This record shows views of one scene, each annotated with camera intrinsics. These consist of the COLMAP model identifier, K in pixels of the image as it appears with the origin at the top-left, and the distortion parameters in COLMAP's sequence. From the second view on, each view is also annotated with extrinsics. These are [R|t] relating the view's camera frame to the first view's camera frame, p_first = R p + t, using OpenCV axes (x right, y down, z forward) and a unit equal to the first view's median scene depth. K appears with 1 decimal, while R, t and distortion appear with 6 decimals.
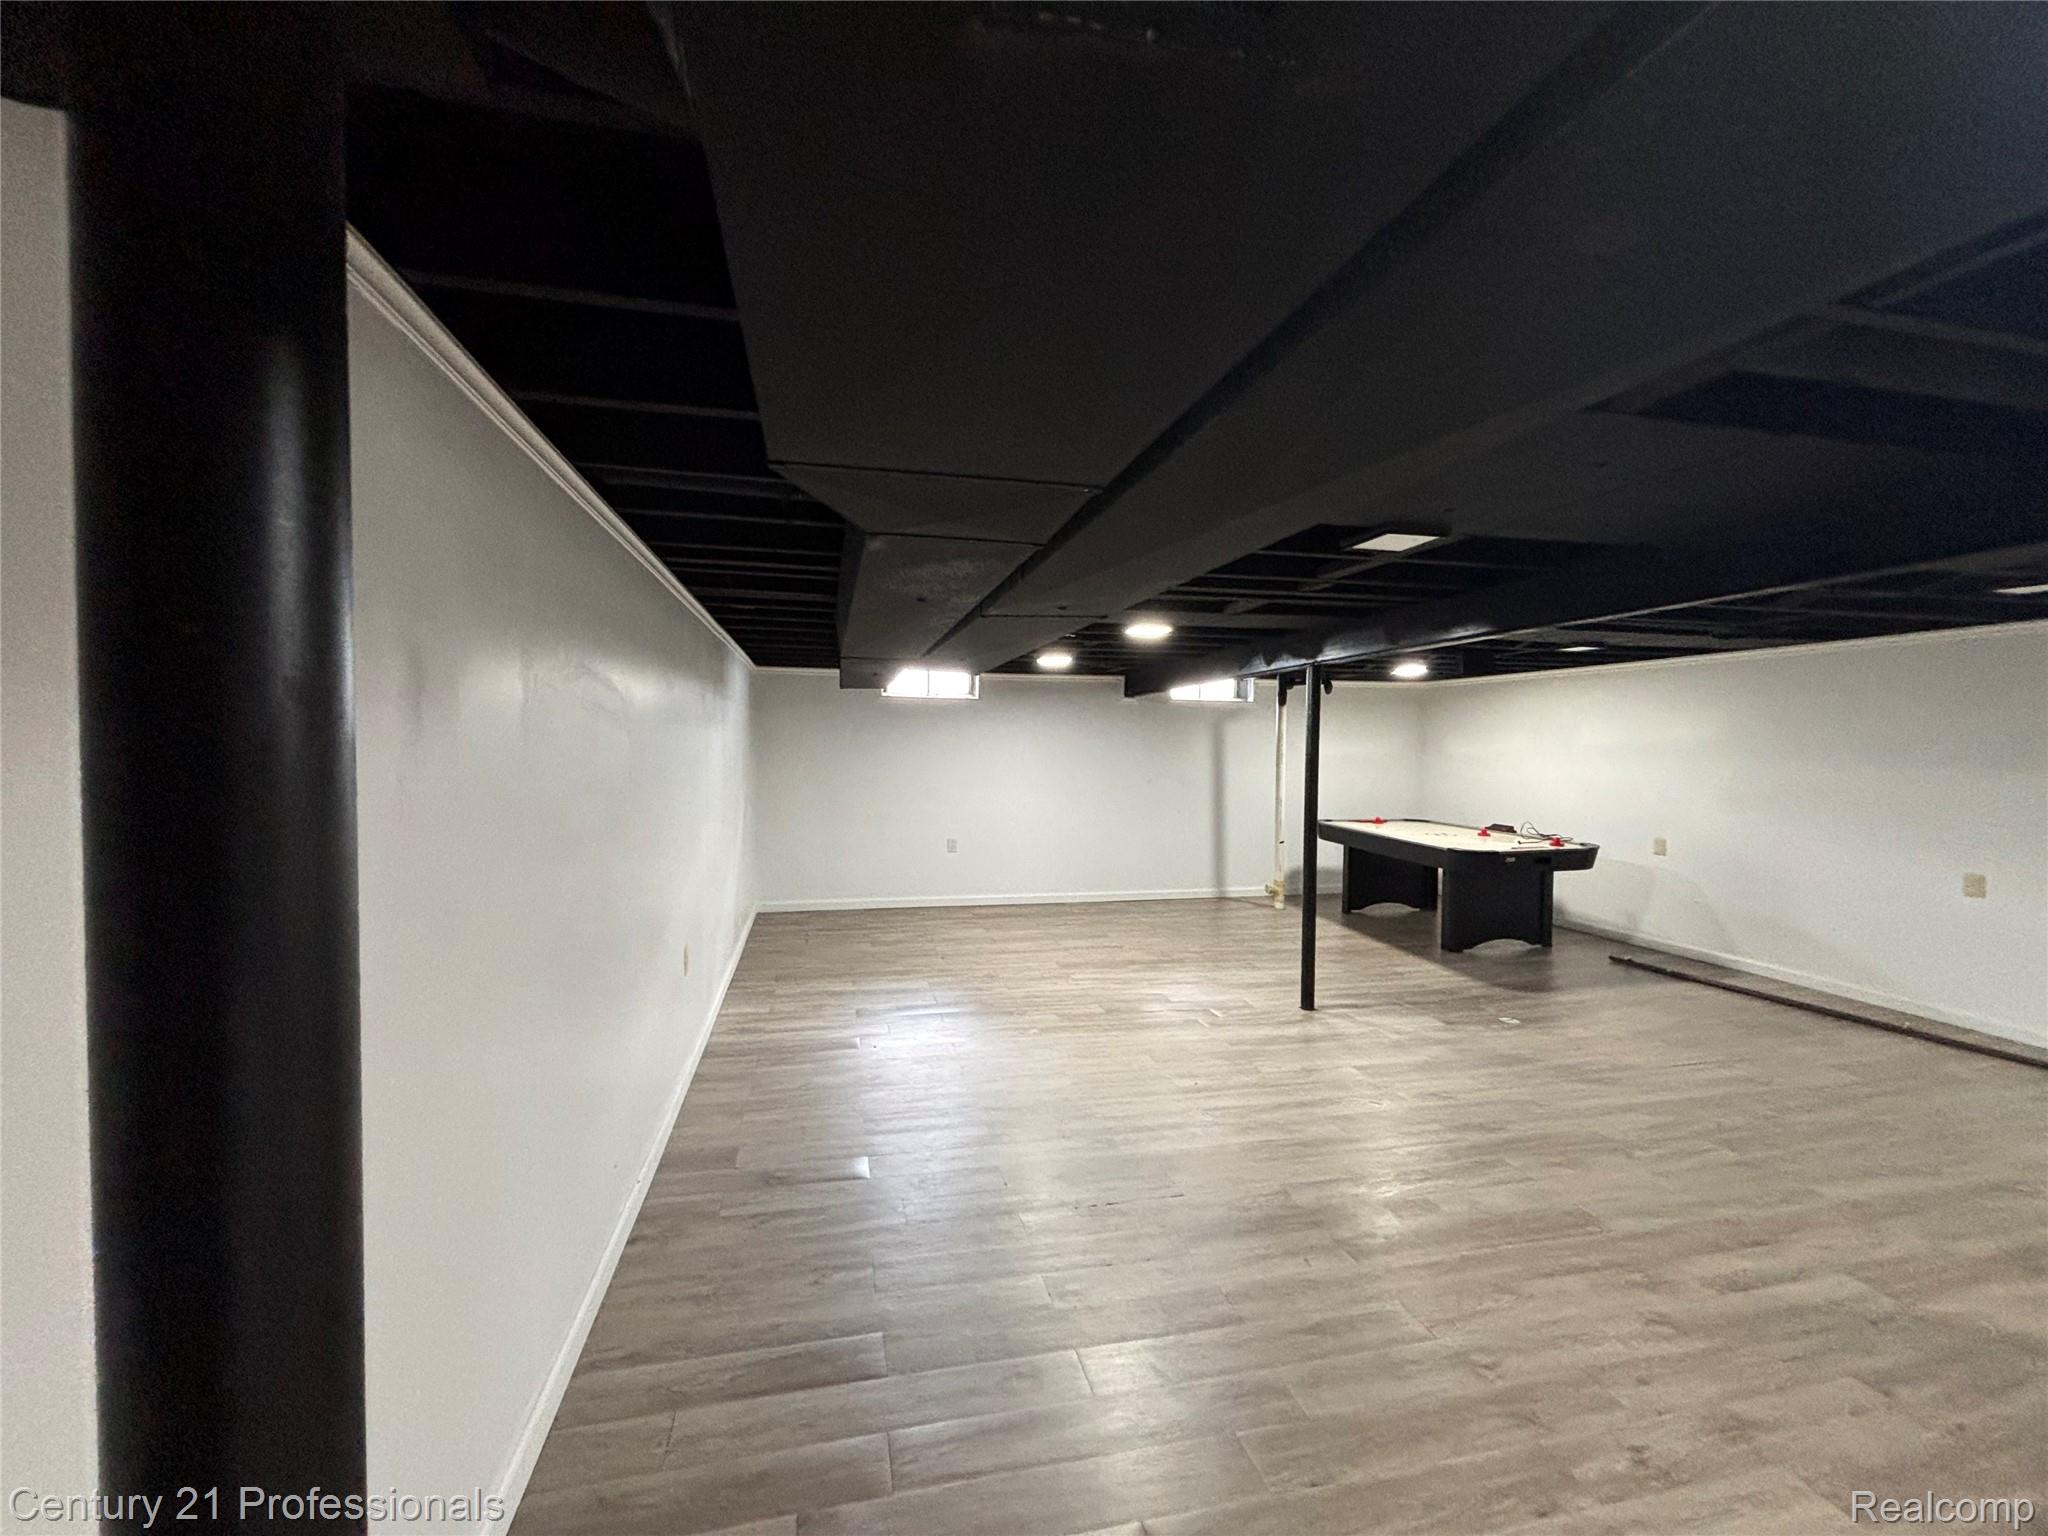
lens RADIAL K [[823.1, 0, 1033.9], [0, 823.1, 773.7], [0, 0, 1]] dist [0.000677, 0.000085]
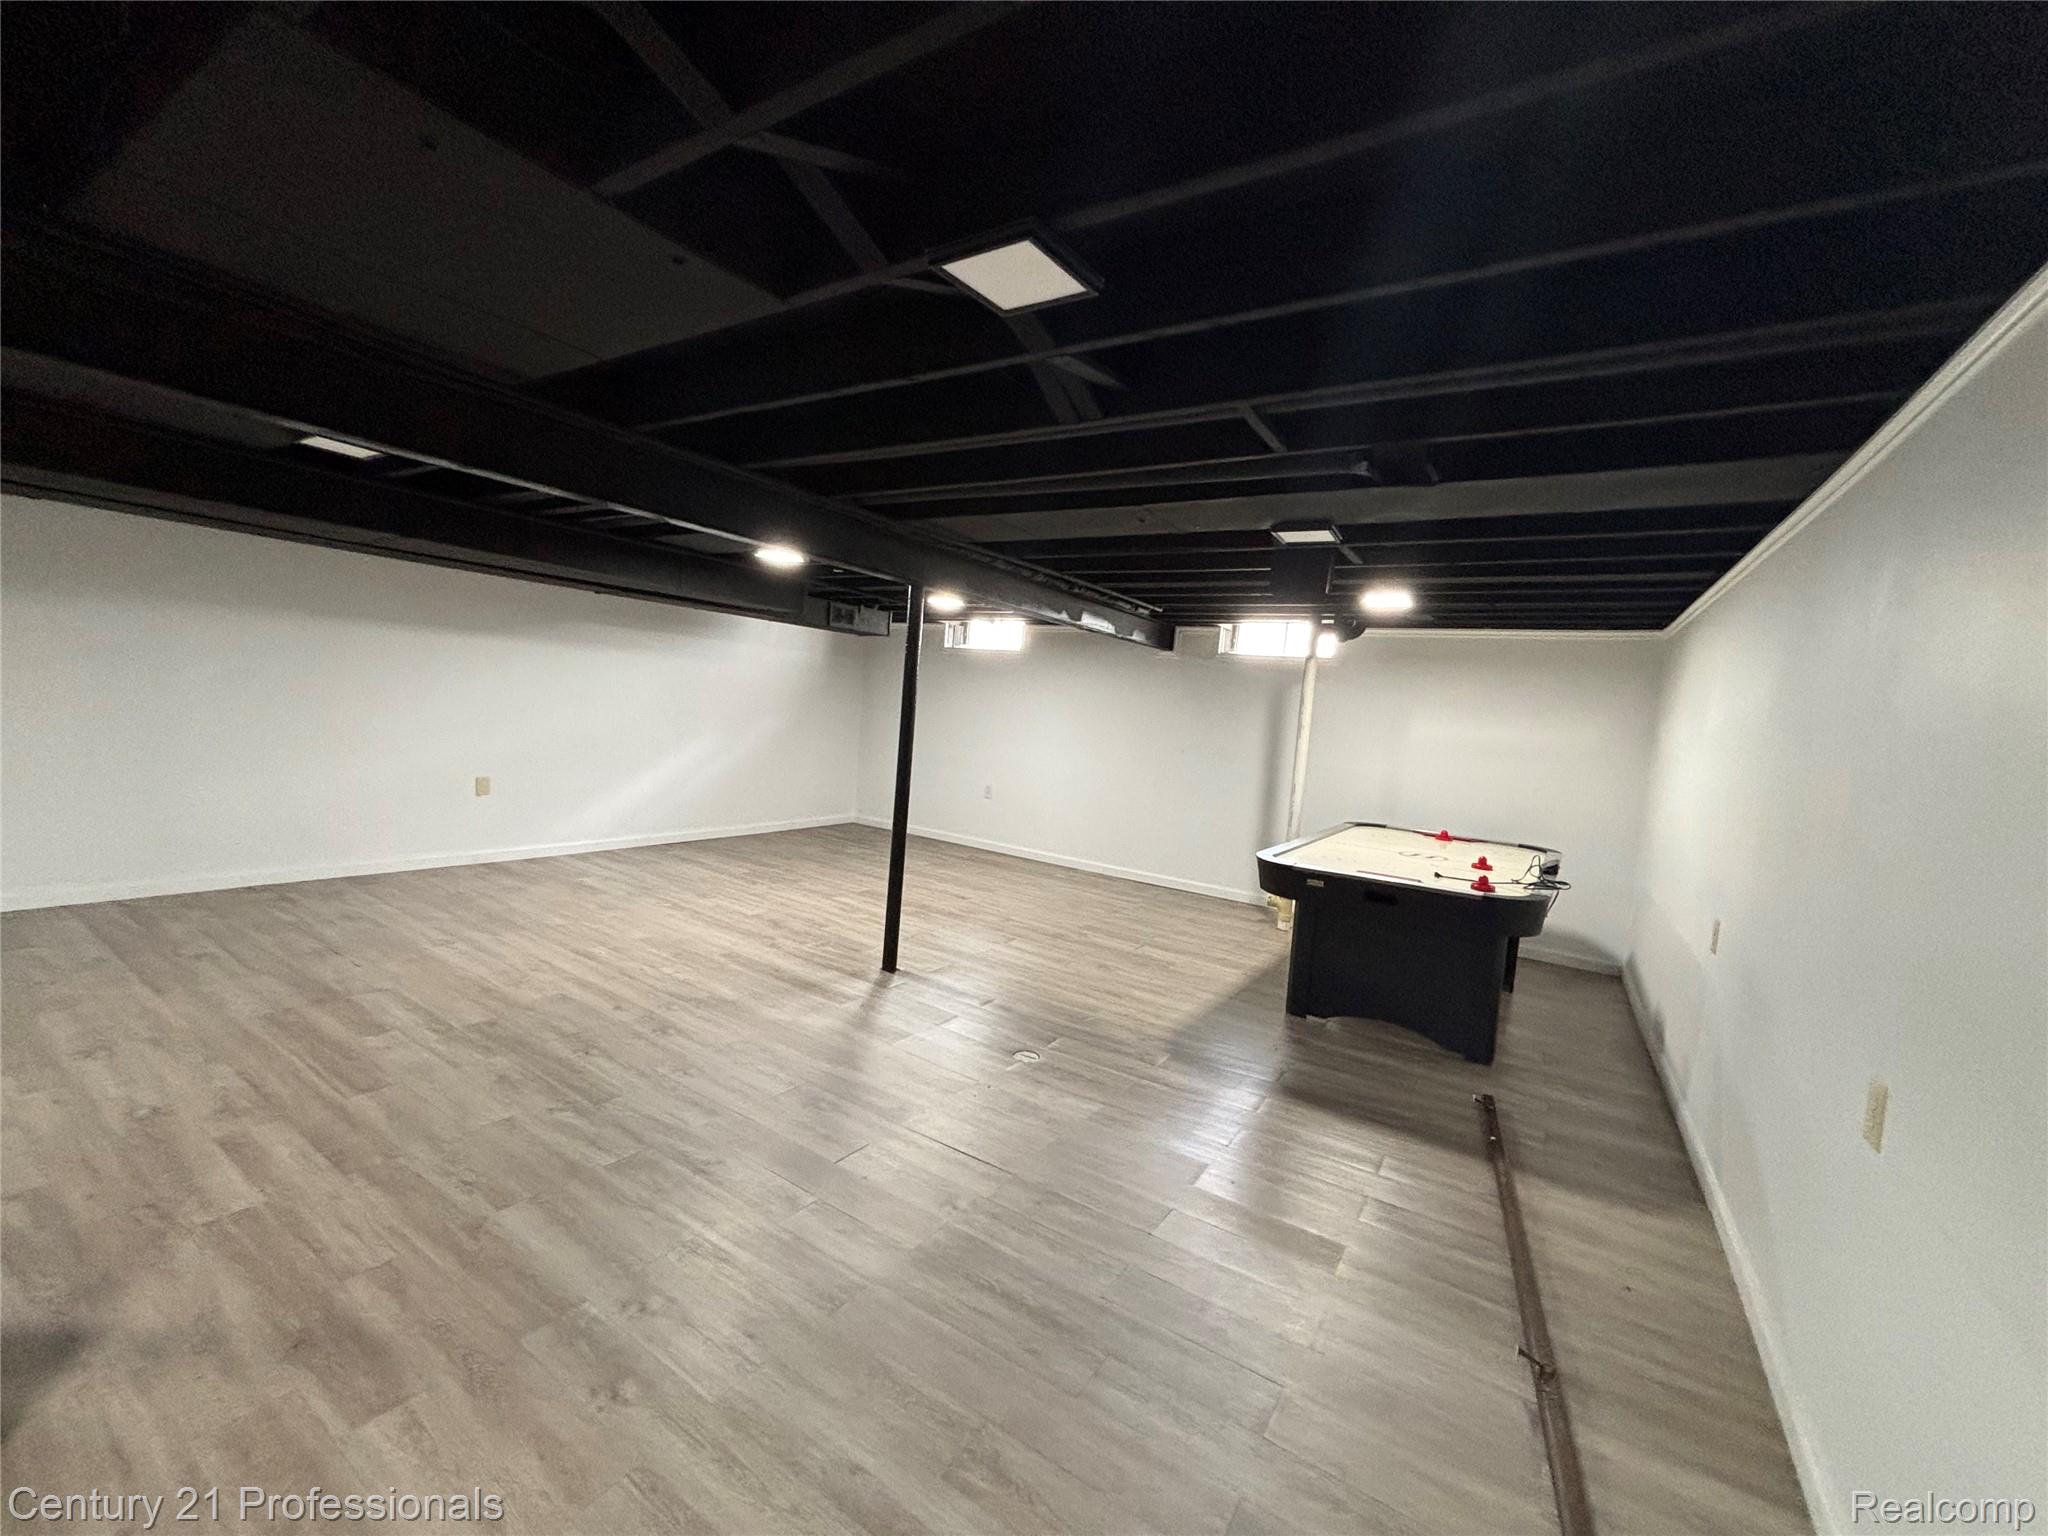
lens RADIAL K [[823.1, 0, 1033.9], [0, 823.1, 773.7], [0, 0, 1]] dist [0.000677, 0.000085]
pose [[0.696207, 0.104405, -0.710208, 1.505311], [-0.100125, 0.993819, 0.047947, 0.016919], [0.710824, 0.037729, 0.702358, 0.665372]]
